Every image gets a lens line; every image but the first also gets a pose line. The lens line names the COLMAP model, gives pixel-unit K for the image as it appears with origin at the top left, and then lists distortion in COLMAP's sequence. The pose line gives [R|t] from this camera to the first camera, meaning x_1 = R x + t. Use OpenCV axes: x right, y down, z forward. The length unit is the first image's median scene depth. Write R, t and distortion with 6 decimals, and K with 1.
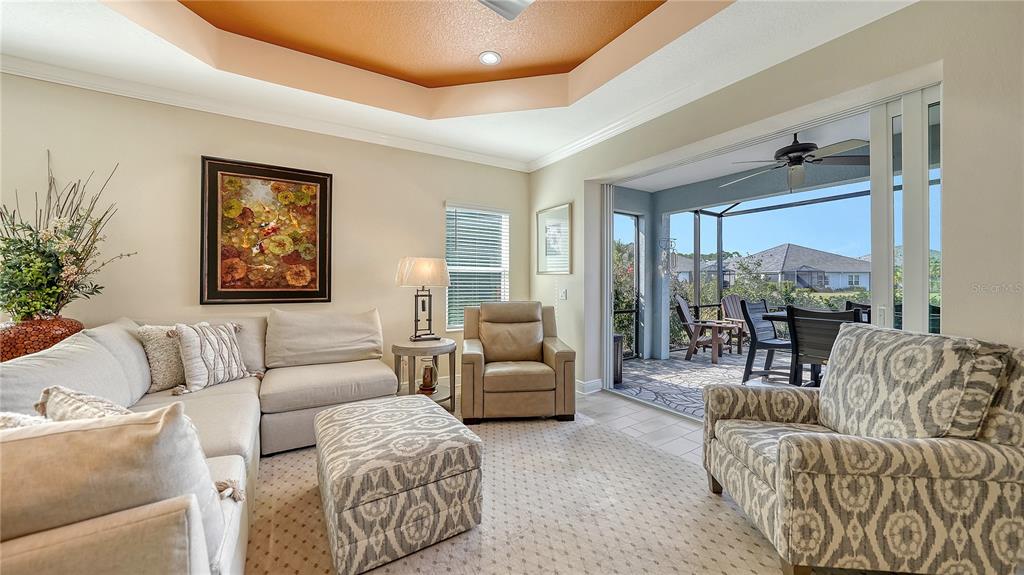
lens RADIAL K [[356.1, 0, 516.3], [0, 356.1, 284.4], [0, 0, 1]] dist [-0.016003, 0.001978]
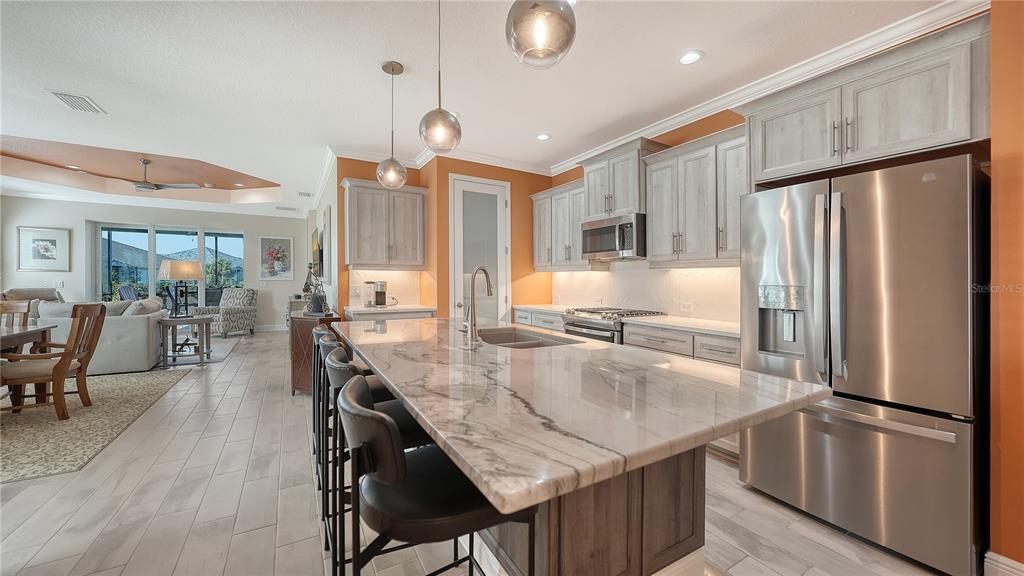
lens RADIAL K [[388.4, 0, 515.9], [0, 388.4, 283.6], [0, 0, 1]] dist [-0.003028, -0.000138]
pose [[0.030840, -0.006361, 0.999504, -2.037910], [-0.000027, 0.999980, 0.006365, 0.018623], [-0.999524, -0.000223, 0.030840, -1.480956]]
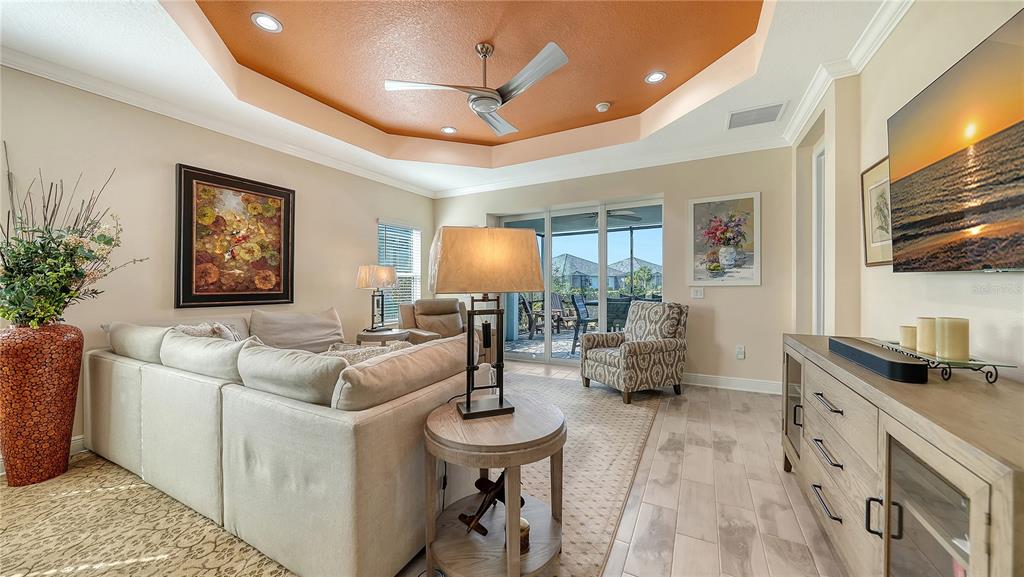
lens RADIAL K [[353.8, 0, 505.3], [0, 353.8, 290.8], [0, 0, 1]] dist [-0.014124, -0.000421]
pose [[0.869944, -0.015661, 0.492901, -0.536643], [0.011546, 0.999868, 0.011391, 0.006442], [-0.493015, -0.004218, 0.870011, -0.344507]]
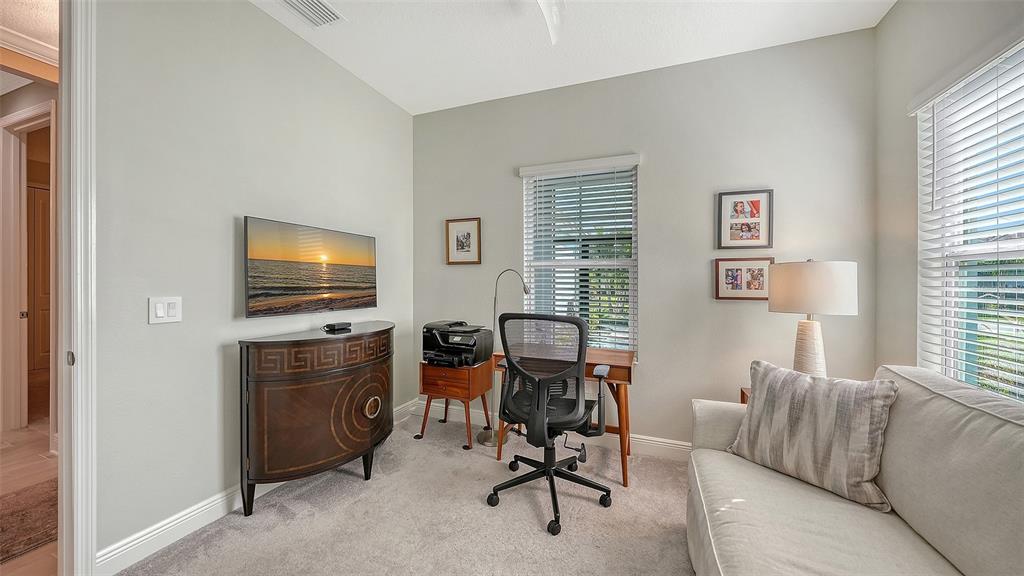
lens RADIAL K [[356.1, 0, 513.7], [0, 356.1, 278.3], [0, 0, 1]] dist [-0.016003, 0.001978]
pose [[-0.797137, 0.004269, -0.603784, 0.352377], [-0.002718, 0.999939, 0.010659, -0.120905], [0.603792, 0.010138, -0.797077, 0.976831]]
